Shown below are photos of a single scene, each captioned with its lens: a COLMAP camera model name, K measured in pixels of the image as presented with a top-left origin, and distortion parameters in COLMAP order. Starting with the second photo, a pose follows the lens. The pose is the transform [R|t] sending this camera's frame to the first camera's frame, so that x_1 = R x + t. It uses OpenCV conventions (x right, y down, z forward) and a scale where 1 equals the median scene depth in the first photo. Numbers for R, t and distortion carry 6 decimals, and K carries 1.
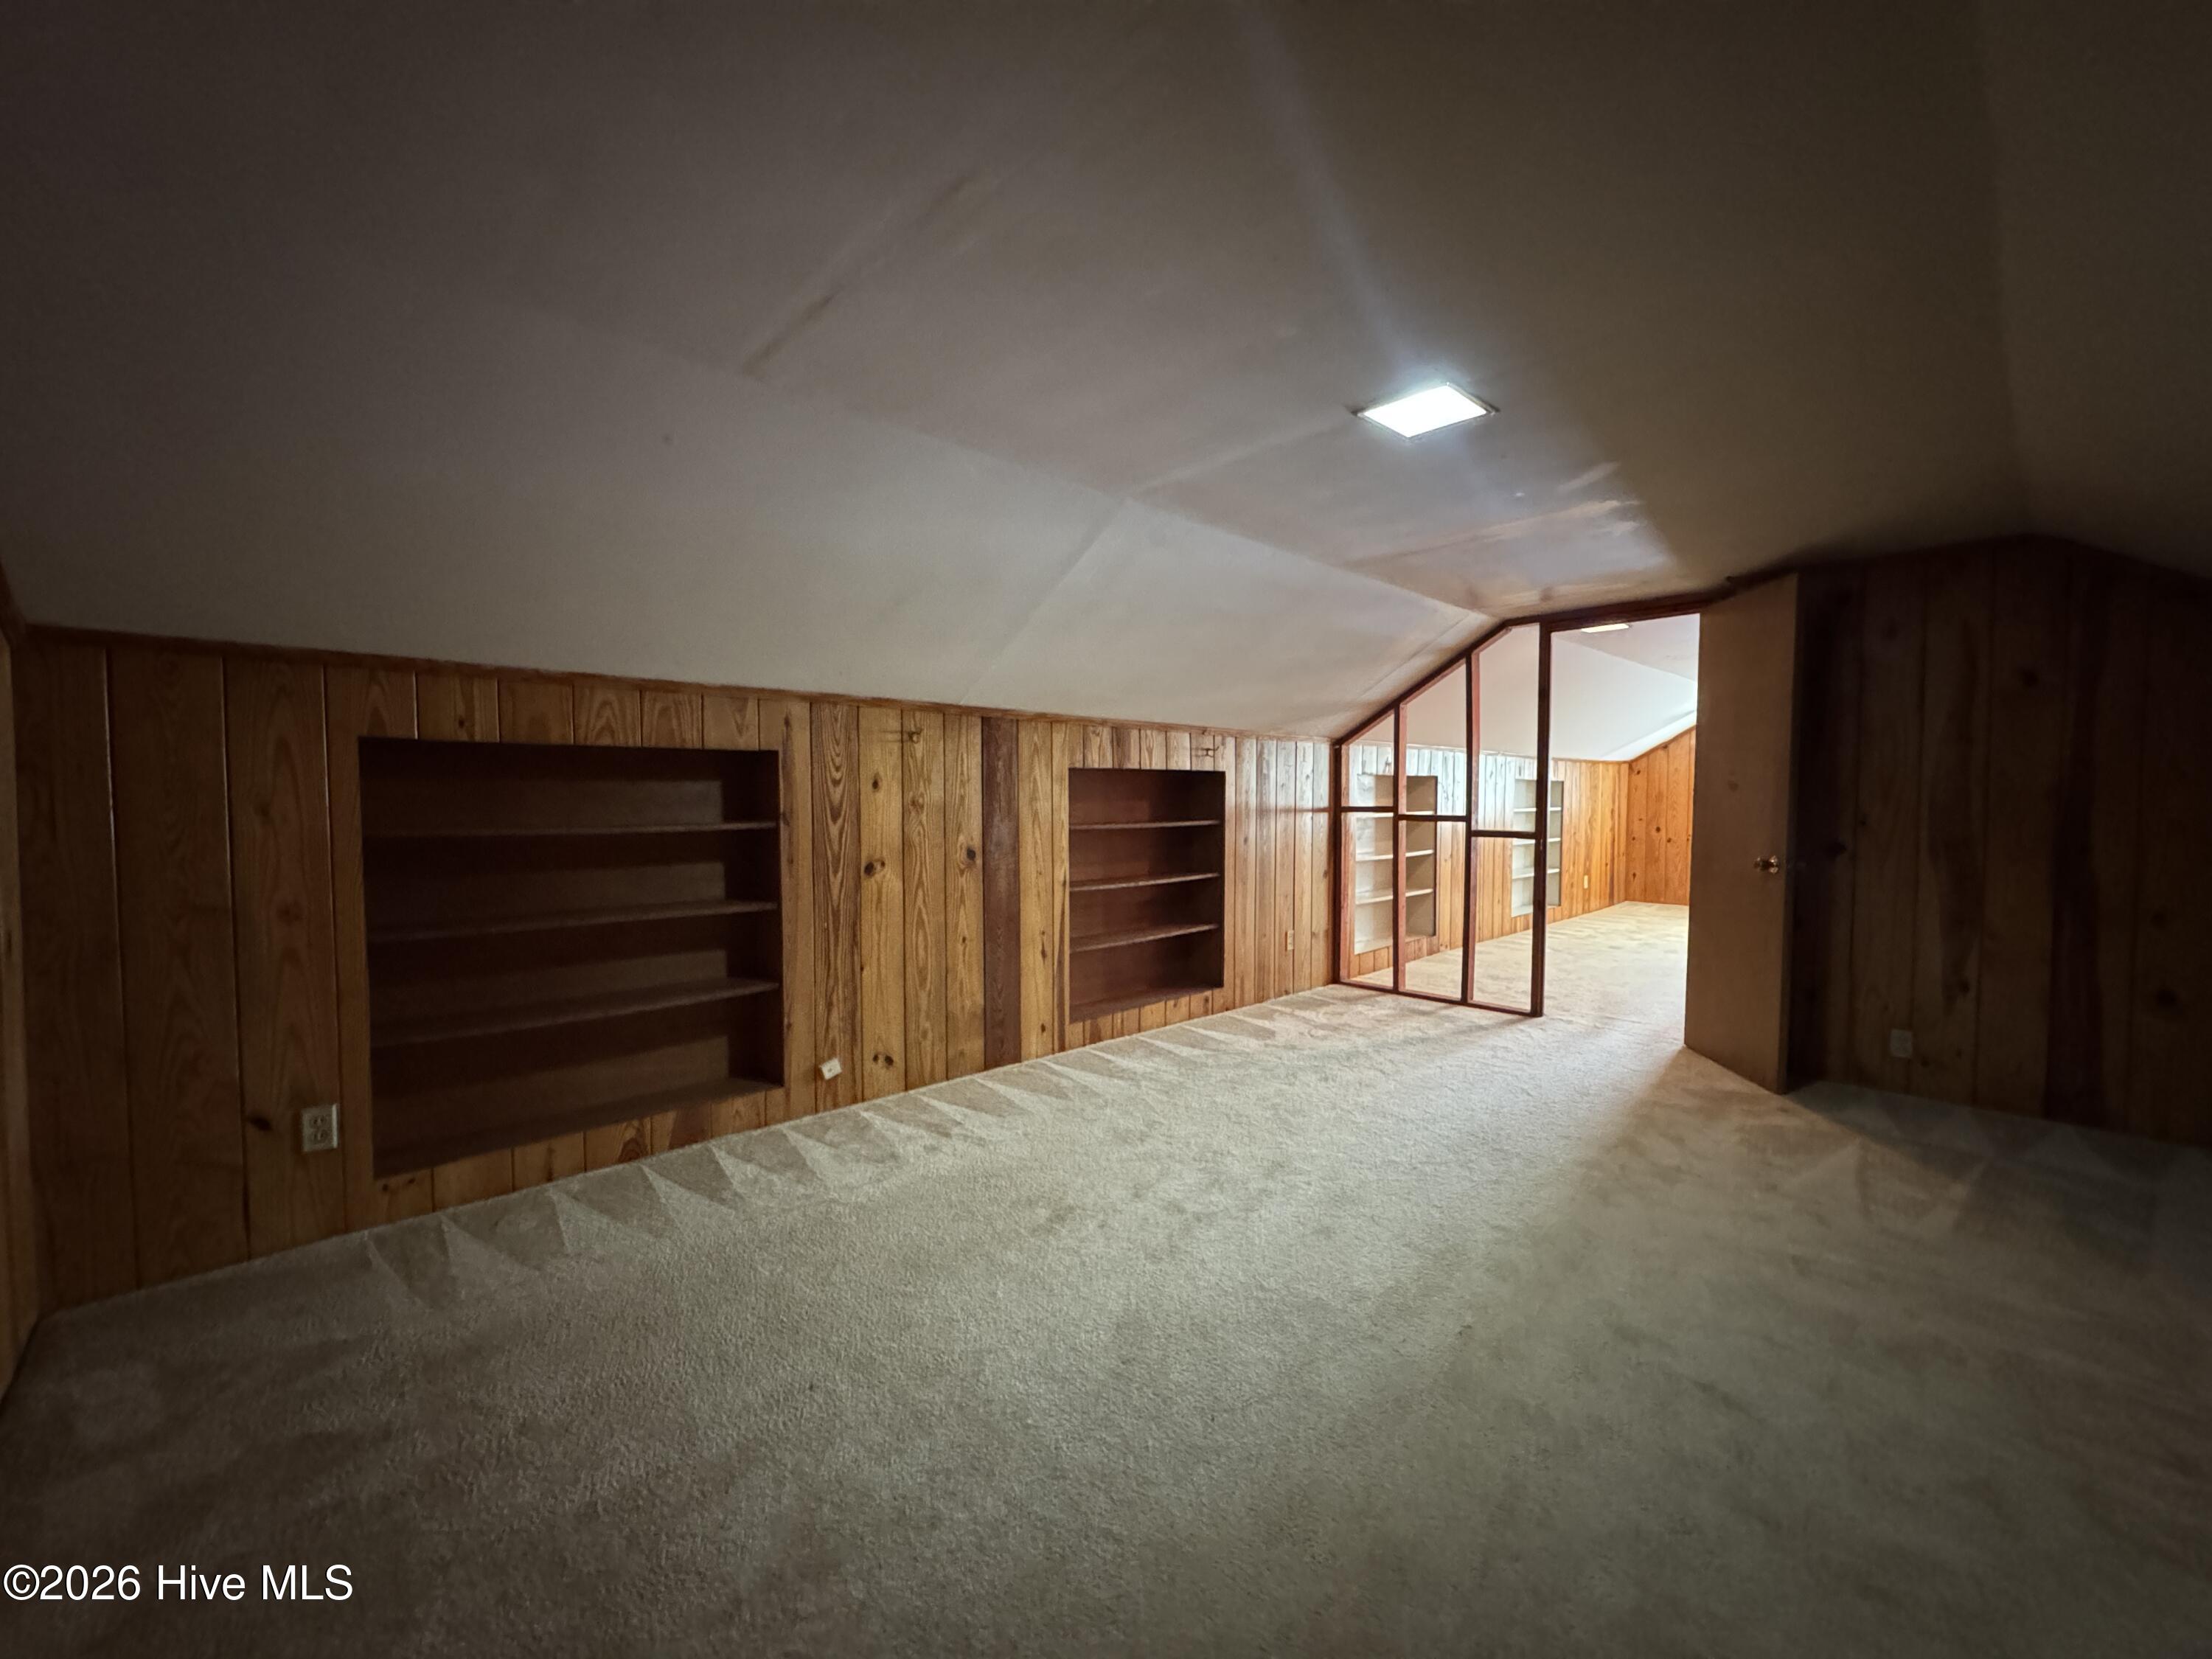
lens RADIAL K [[887.2, 0, 1106.0], [0, 887.2, 829.5], [0, 0, 1]] dist [-0.002992, -0.000275]
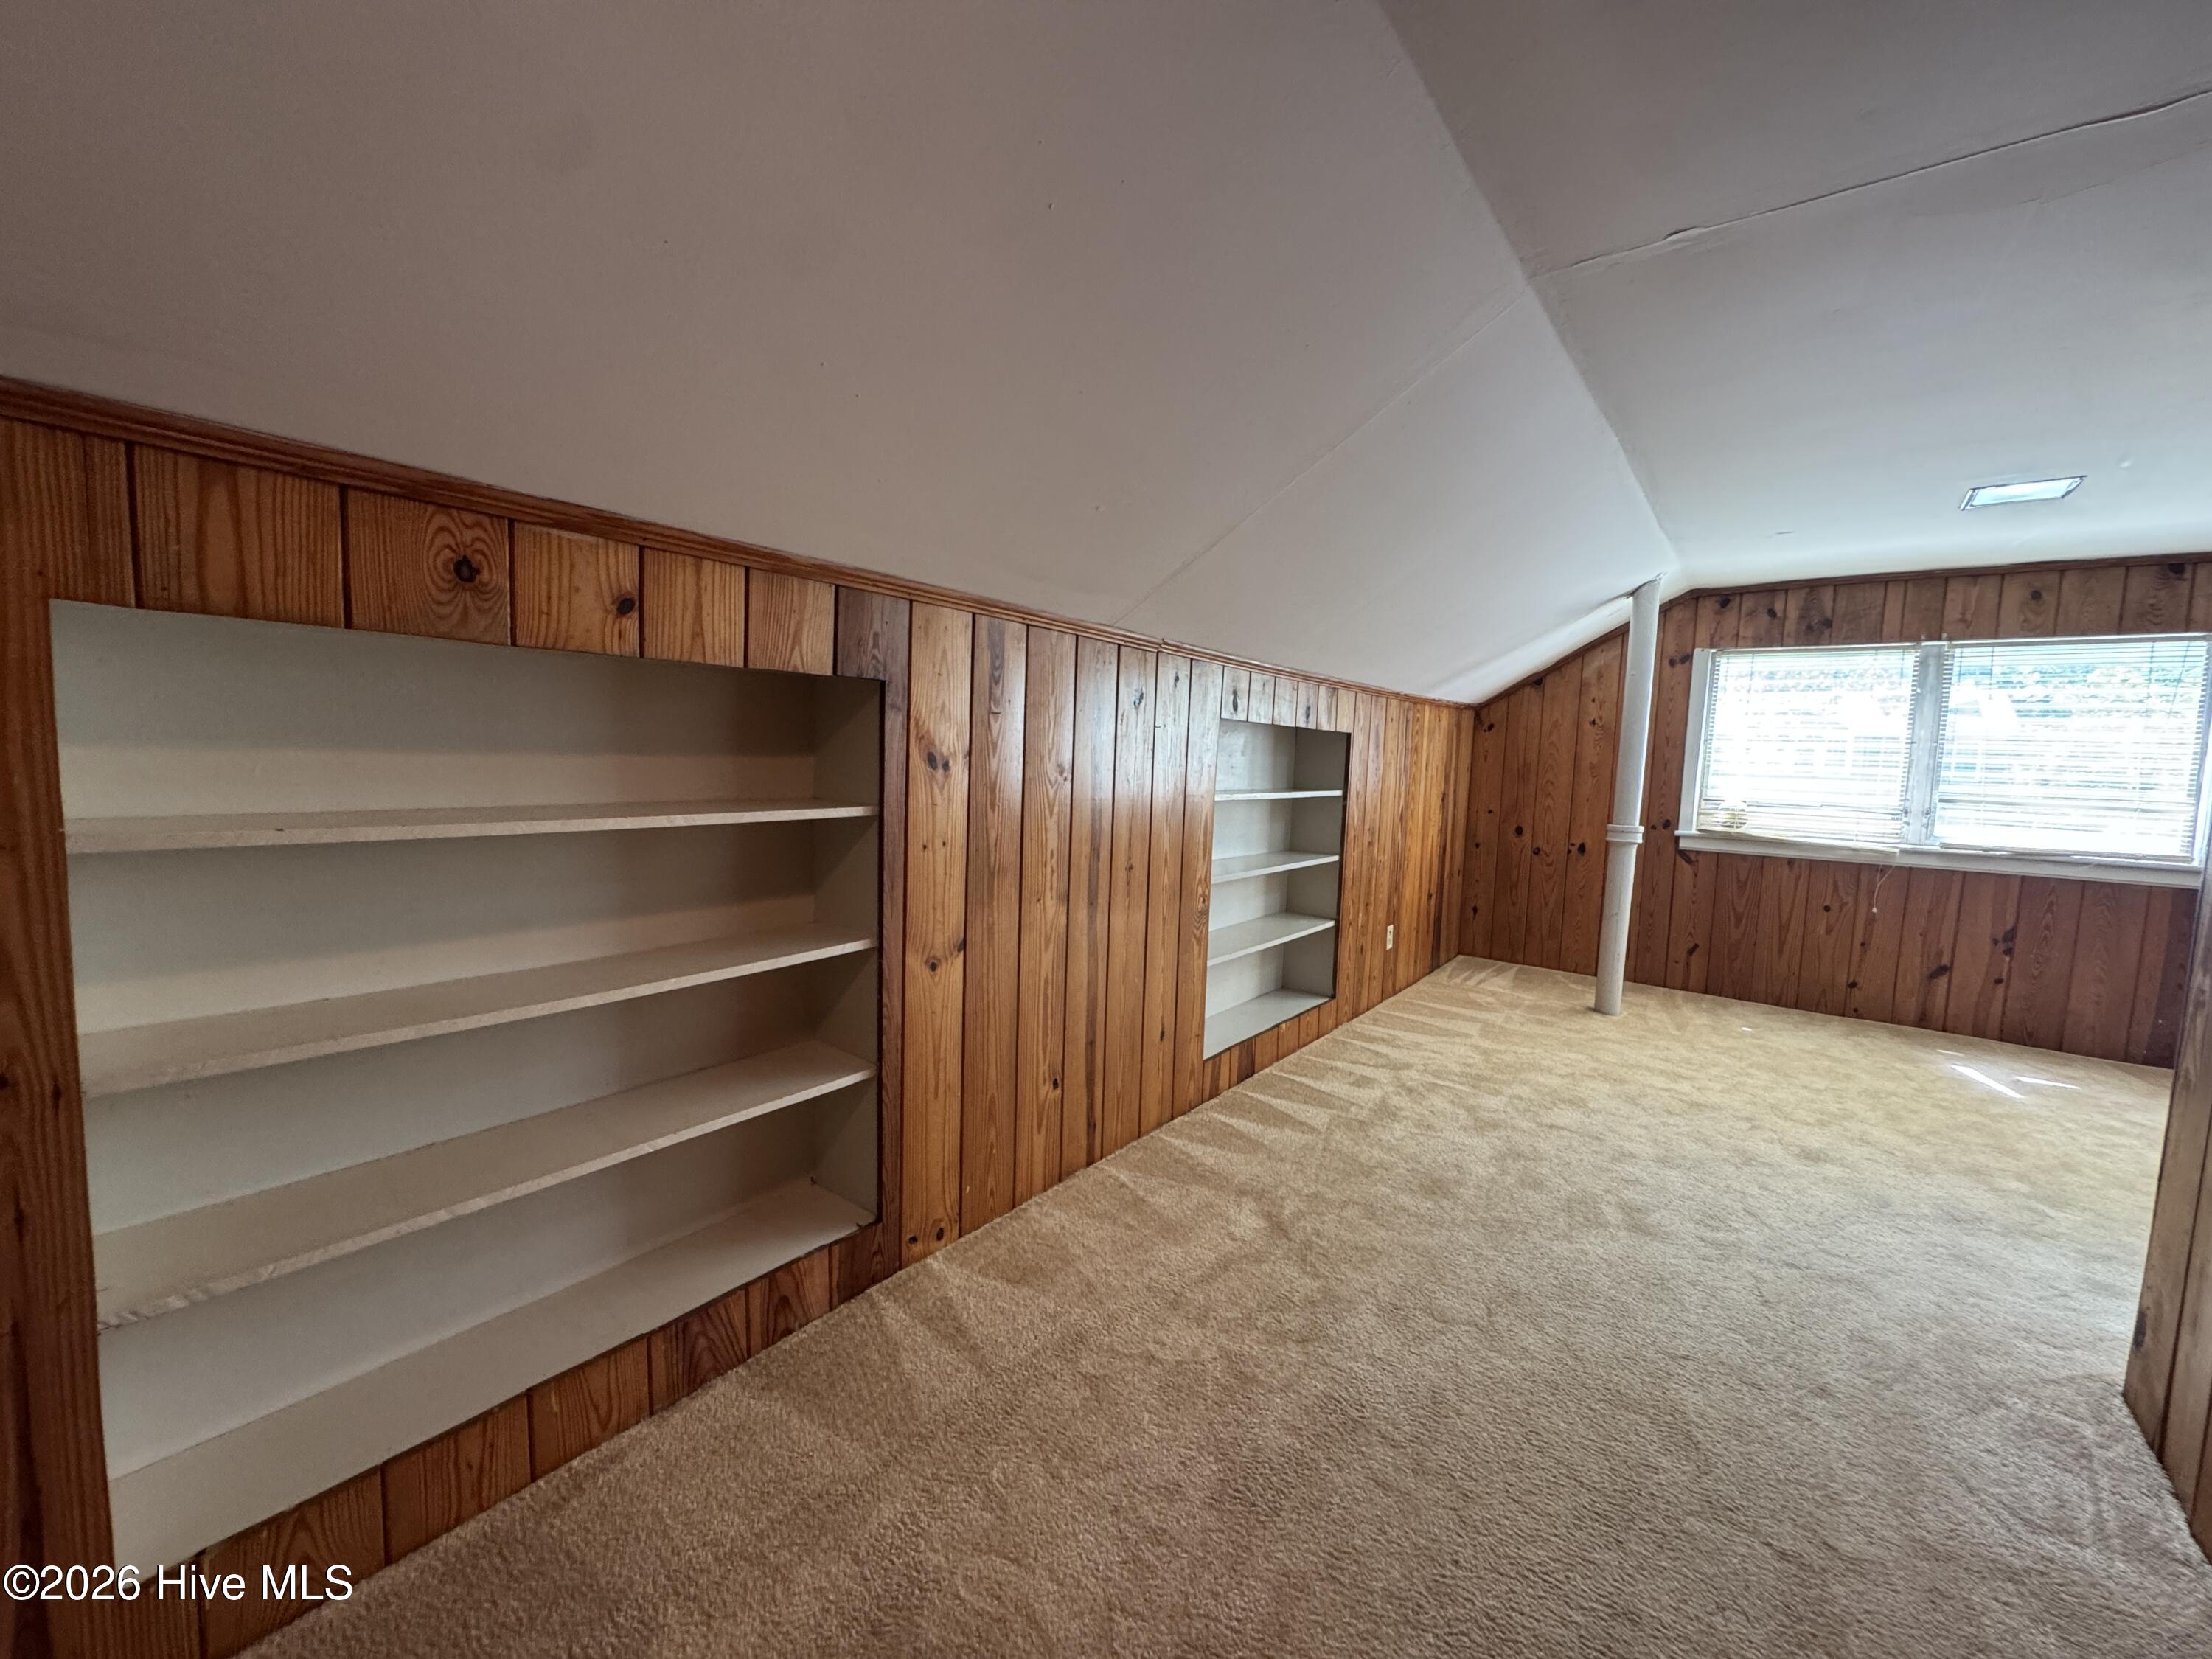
lens RADIAL K [[867.2, 0, 1106.0], [0, 867.2, 829.5], [0, 0, 1]] dist [-0.039119, -0.000093]
pose [[0.989237, 0.017404, 0.145284, 0.291441], [-0.024713, 0.998510, 0.048658, -0.020951], [-0.144220, -0.051724, 0.988193, 0.509603]]
